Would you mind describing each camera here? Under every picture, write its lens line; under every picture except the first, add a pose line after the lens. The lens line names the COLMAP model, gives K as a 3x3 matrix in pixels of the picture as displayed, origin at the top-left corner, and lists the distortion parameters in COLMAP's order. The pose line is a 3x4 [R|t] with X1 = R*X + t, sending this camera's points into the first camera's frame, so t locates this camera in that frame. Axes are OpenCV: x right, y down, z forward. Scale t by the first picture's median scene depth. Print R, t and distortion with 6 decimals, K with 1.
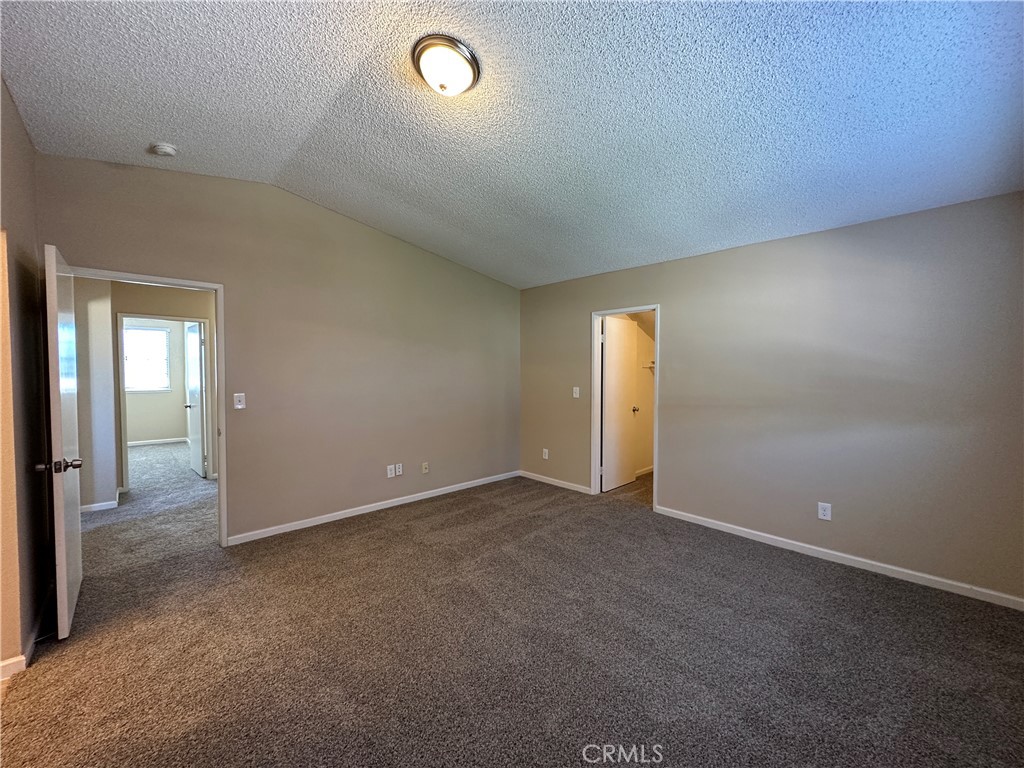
lens RADIAL K [[408.5, 0, 510.4], [0, 408.5, 385.5], [0, 0, 1]] dist [-0.000640, -0.000417]
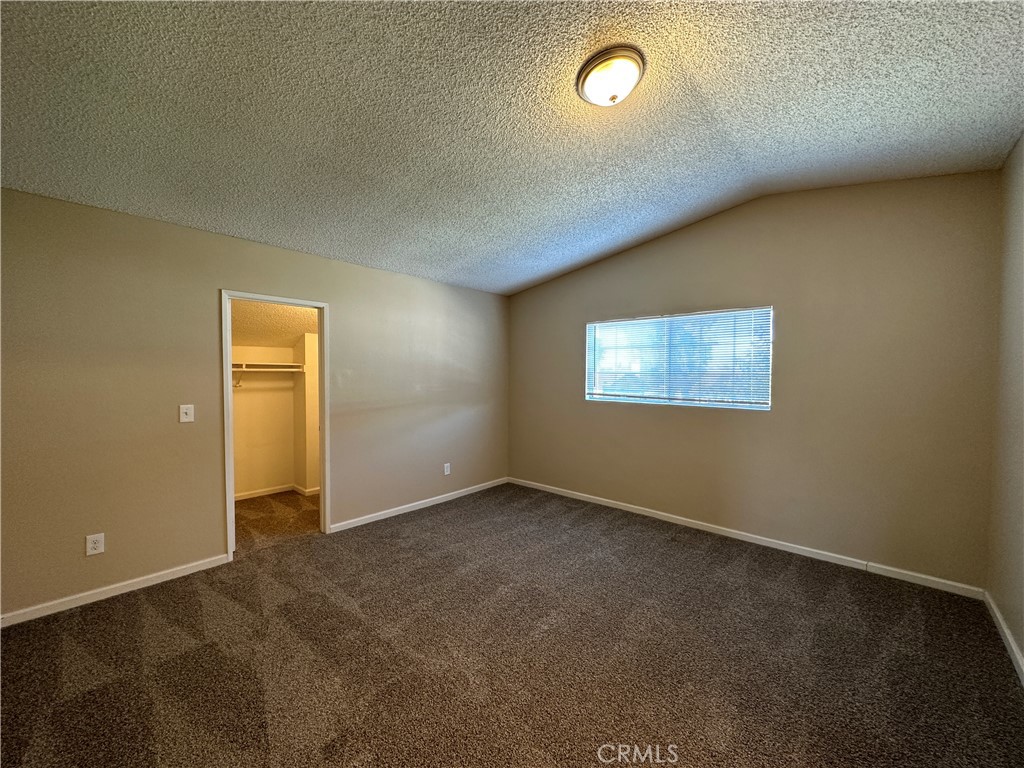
lens RADIAL K [[408.5, 0, 510.4], [0, 408.5, 385.5], [0, 0, 1]] dist [-0.000640, -0.000417]
pose [[-0.080595, -0.030479, 0.996281, -0.572844], [0.036281, 0.998780, 0.033490, -0.032195], [-0.996086, 0.038845, -0.079391, 0.672888]]
